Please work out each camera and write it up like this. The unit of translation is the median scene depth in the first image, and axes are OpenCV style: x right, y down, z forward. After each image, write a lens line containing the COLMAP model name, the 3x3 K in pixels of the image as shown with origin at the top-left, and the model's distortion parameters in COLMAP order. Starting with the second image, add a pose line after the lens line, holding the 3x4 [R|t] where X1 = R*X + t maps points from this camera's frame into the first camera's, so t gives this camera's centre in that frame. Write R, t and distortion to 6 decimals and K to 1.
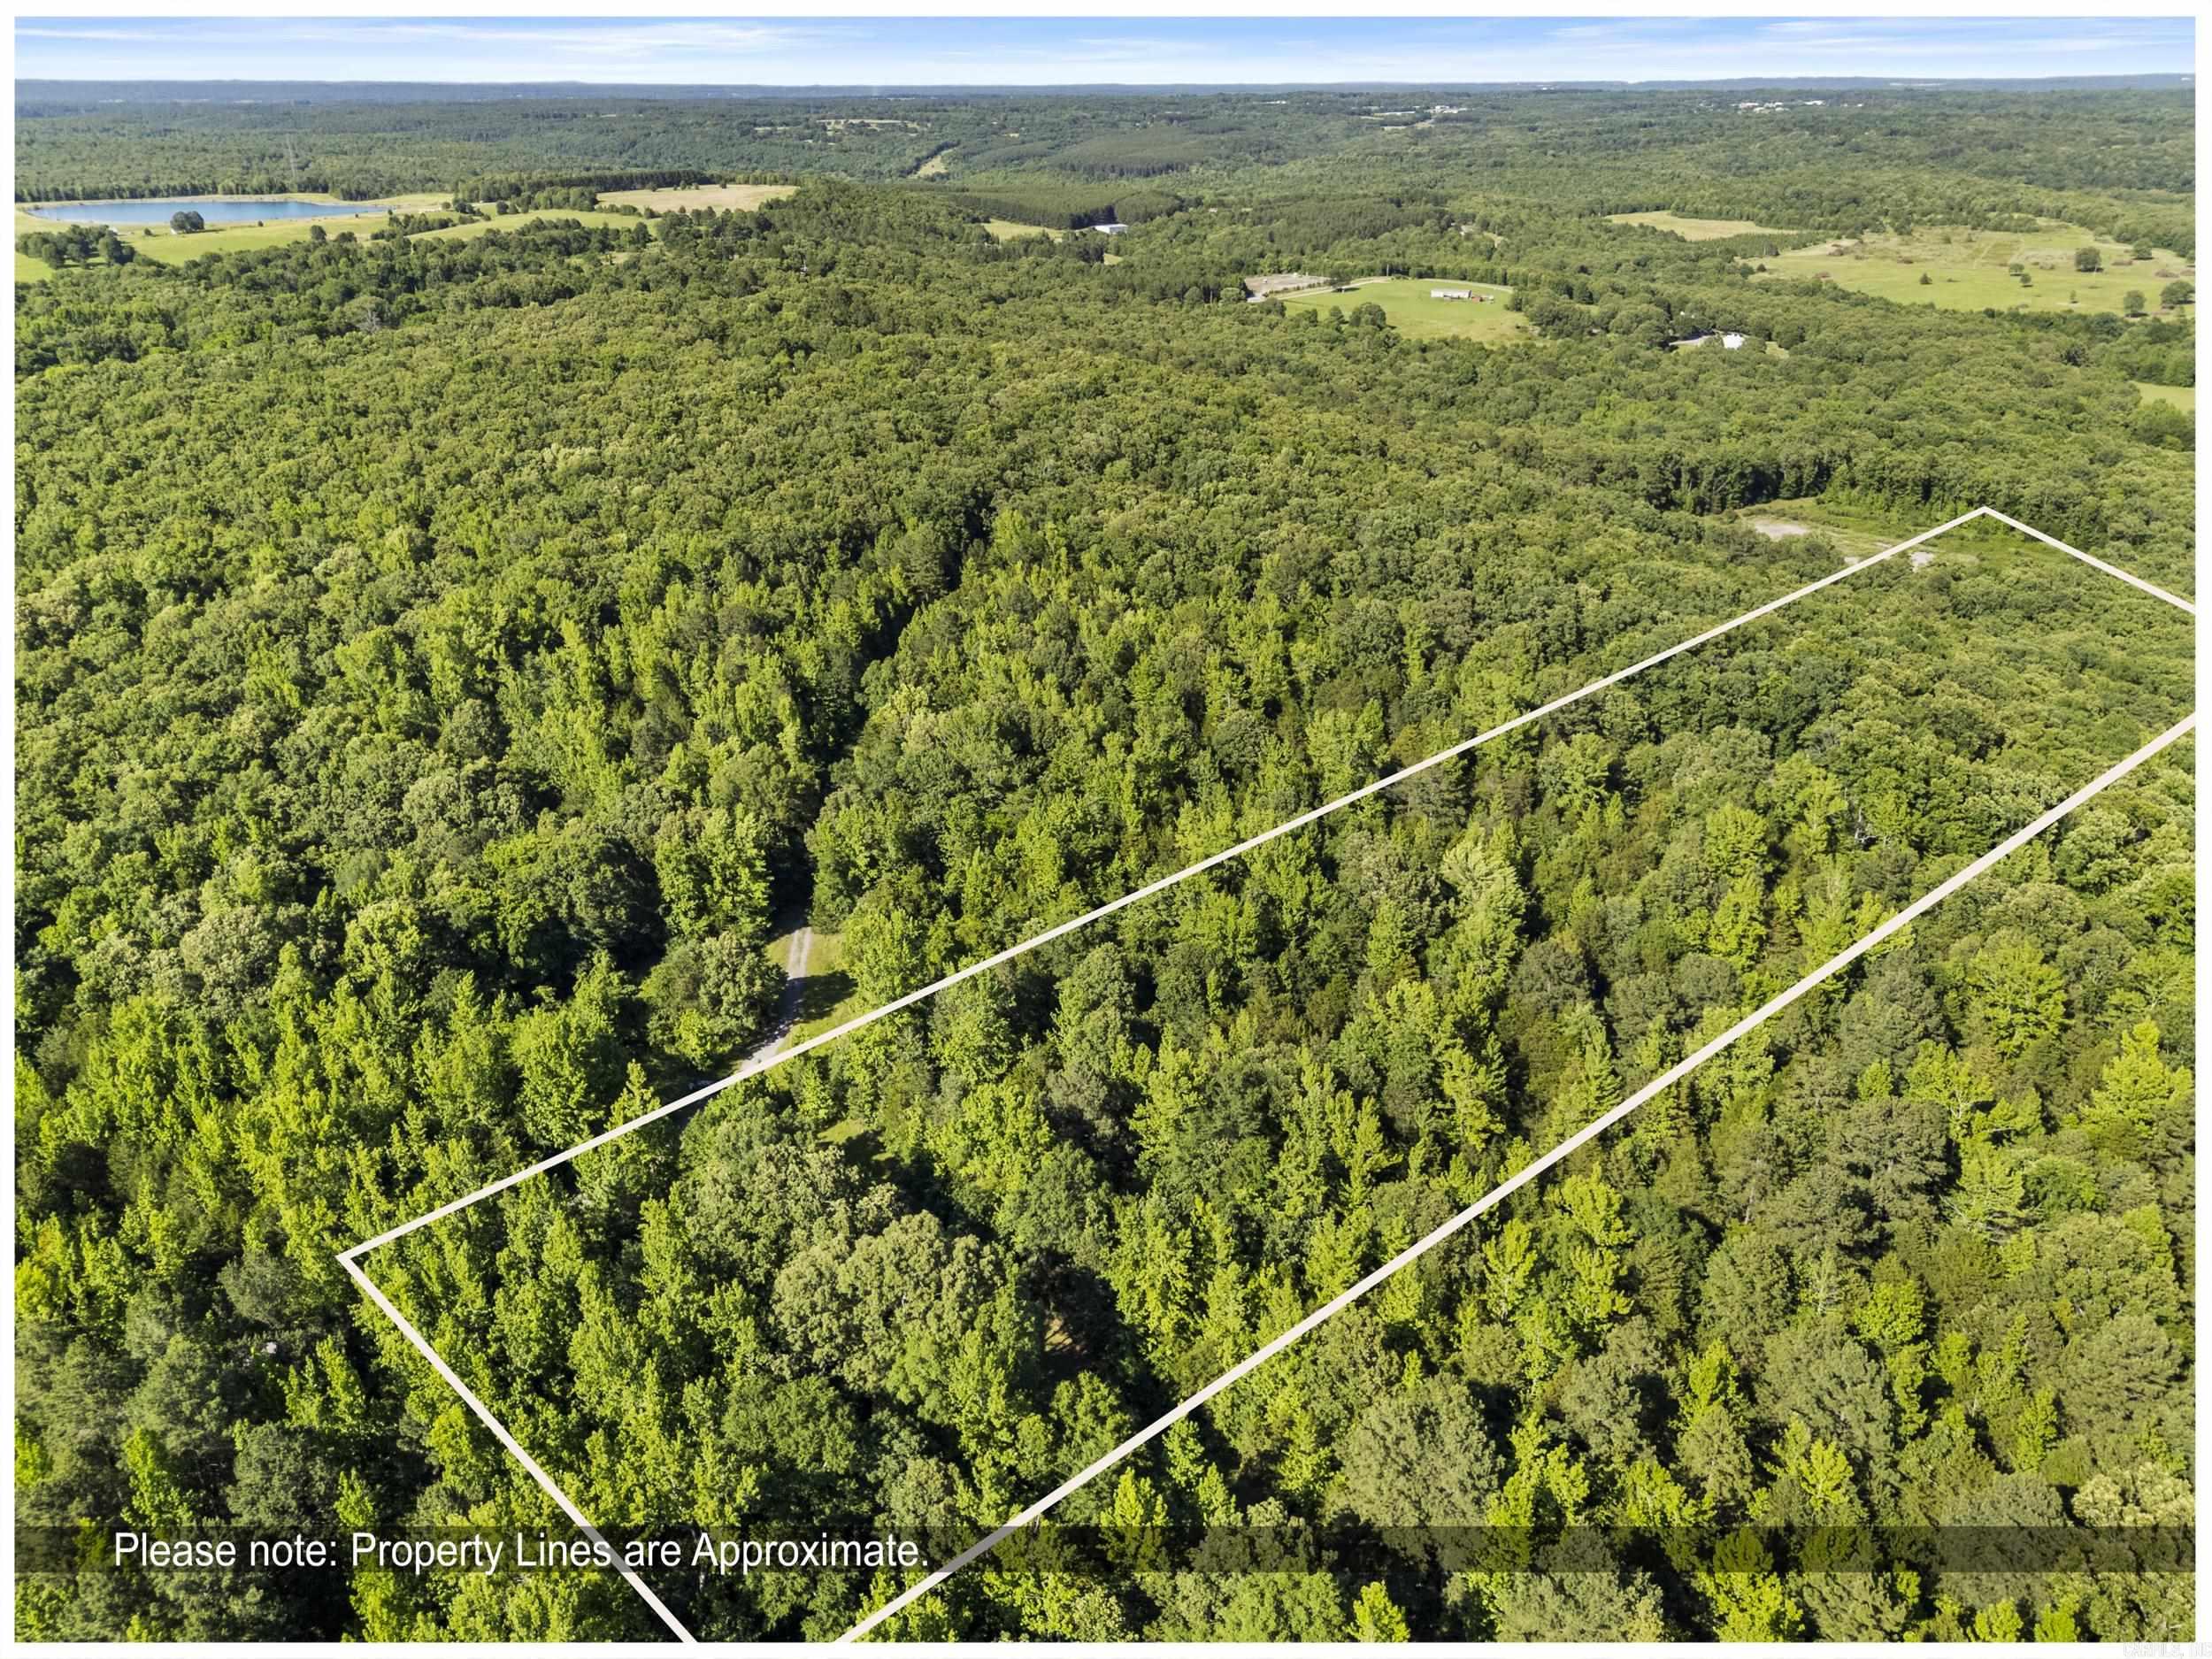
lens RADIAL K [[1686.1, 0, 1110.3], [0, 1686.1, 827.2], [0, 0, 1]] dist [0.060738, -0.048973]
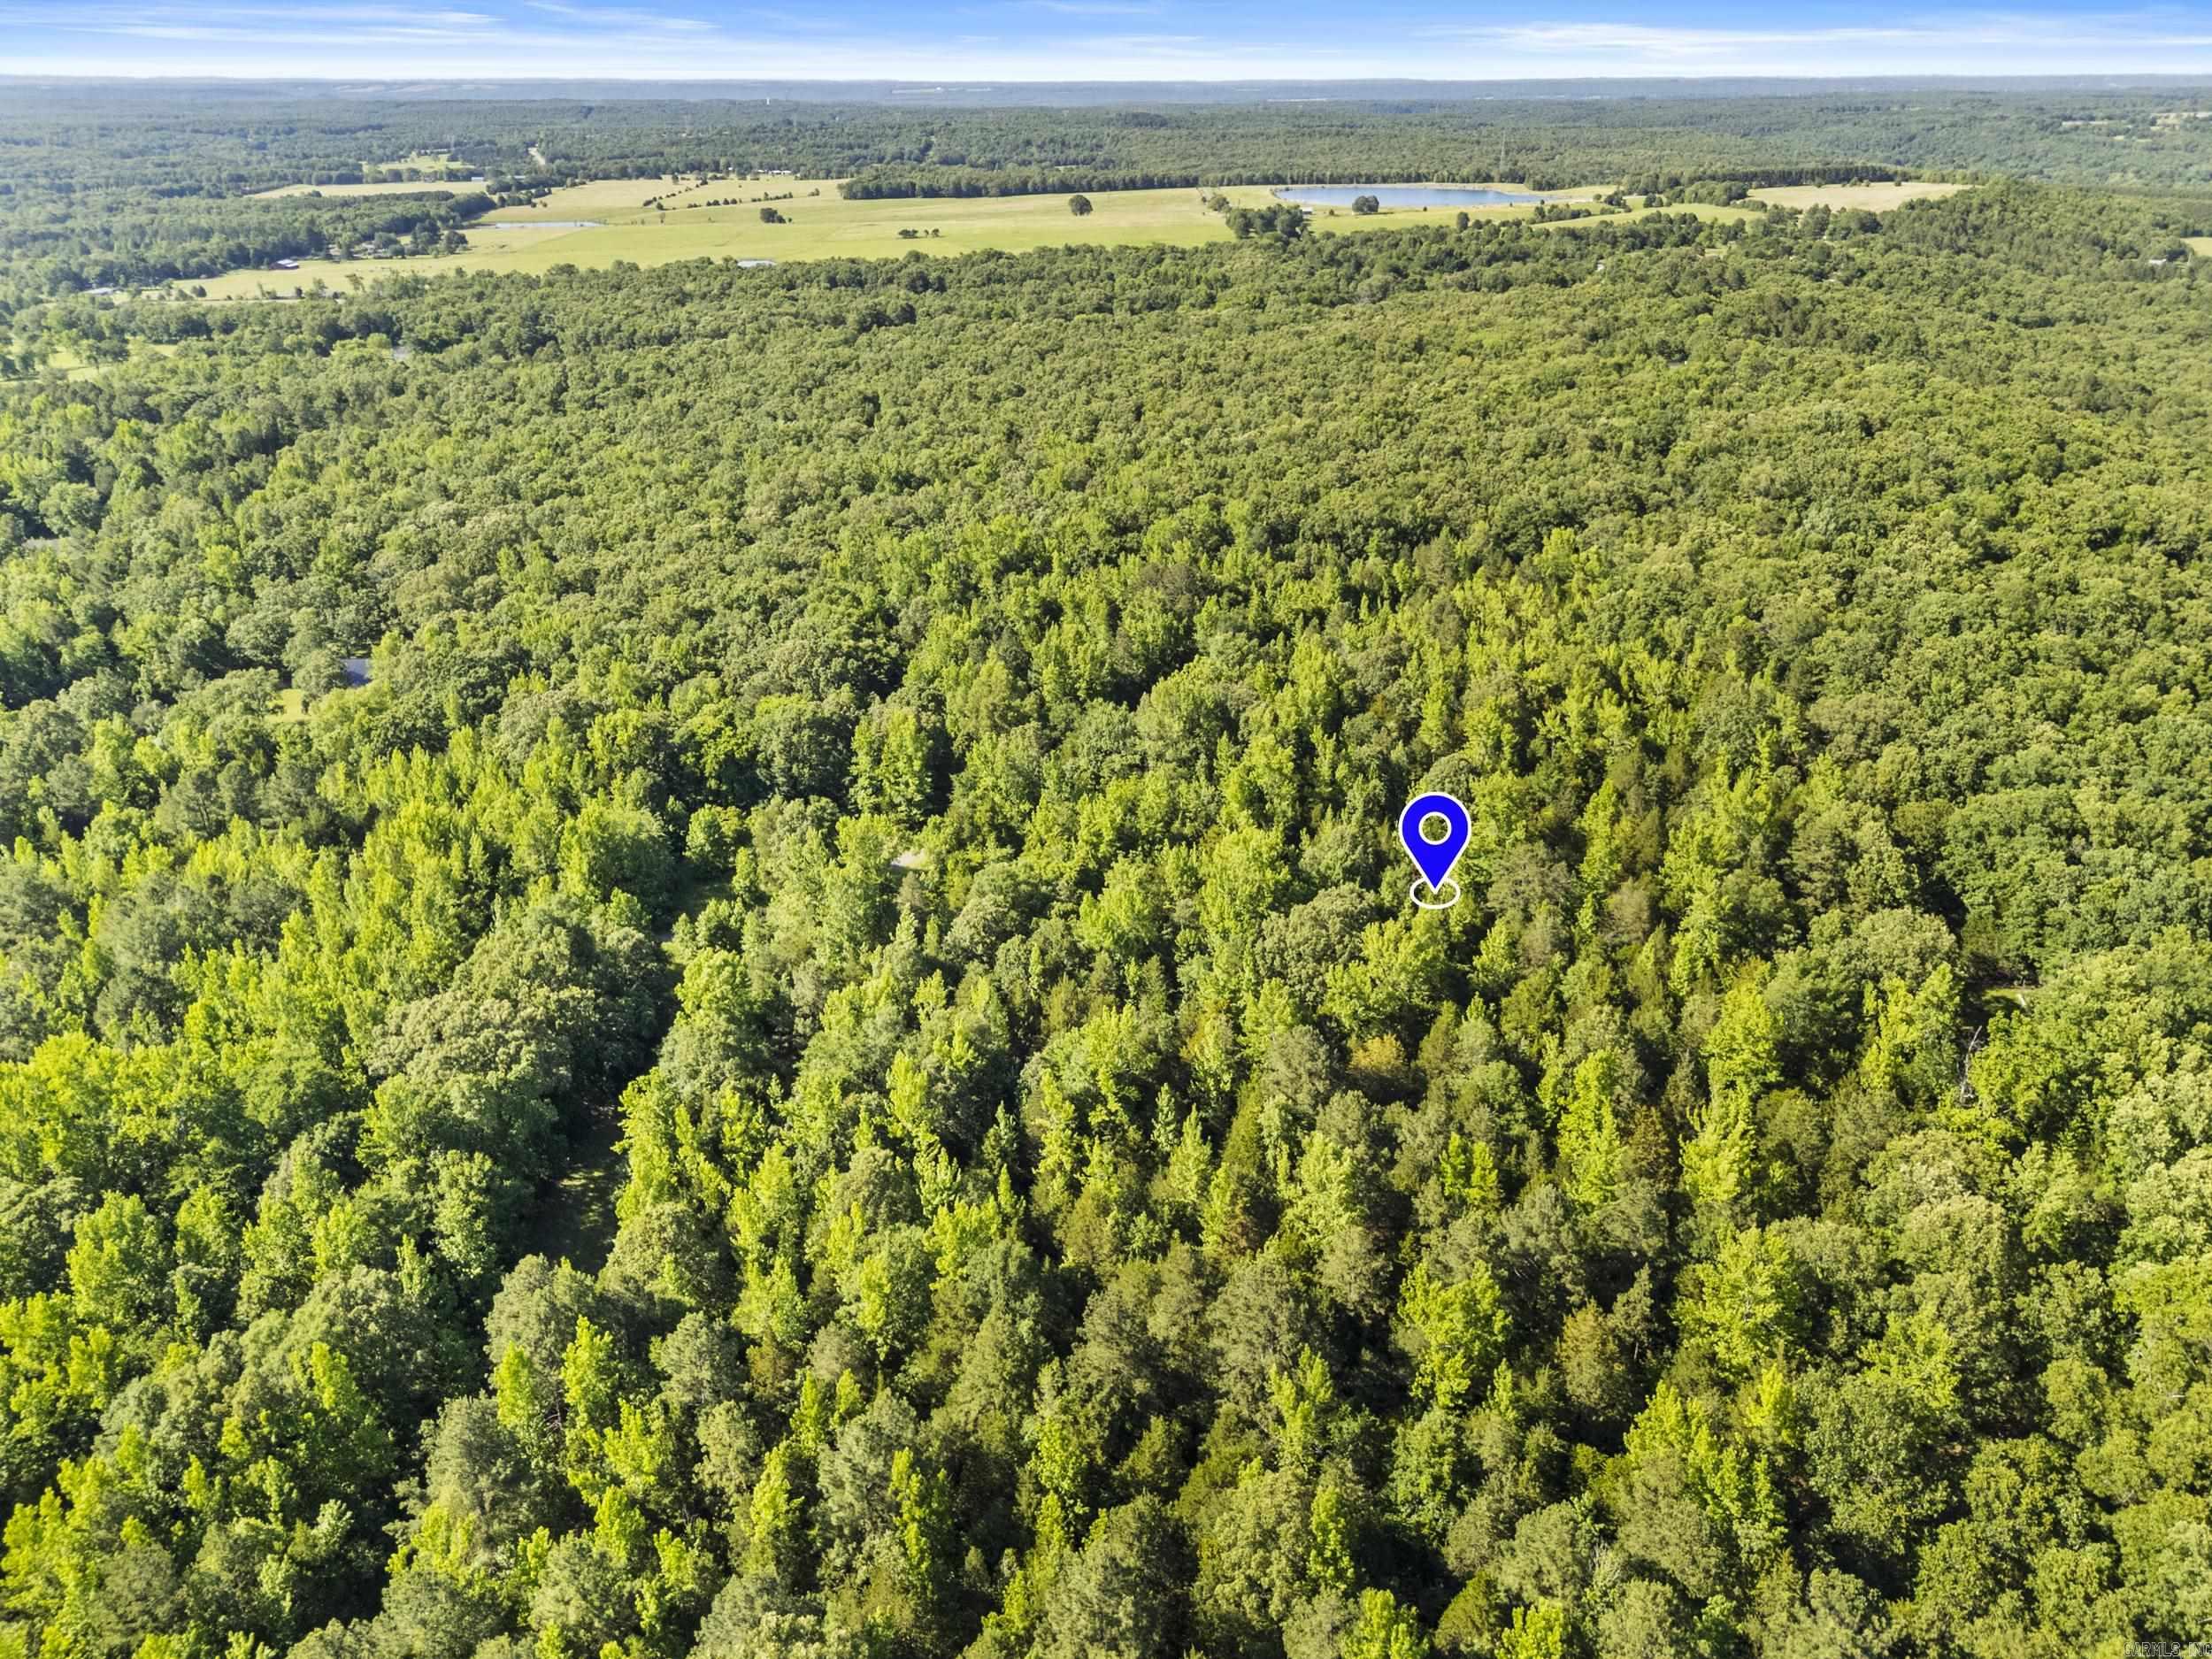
lens RADIAL K [[1686.1, 0, 1110.3], [0, 1686.1, 827.2], [0, 0, 1]] dist [0.060738, -0.048973]
pose [[0.733882, 0.271995, -0.622443, 0.146787], [-0.269322, 0.957742, 0.100974, -0.021352], [0.623605, 0.093534, 0.776124, 0.045209]]
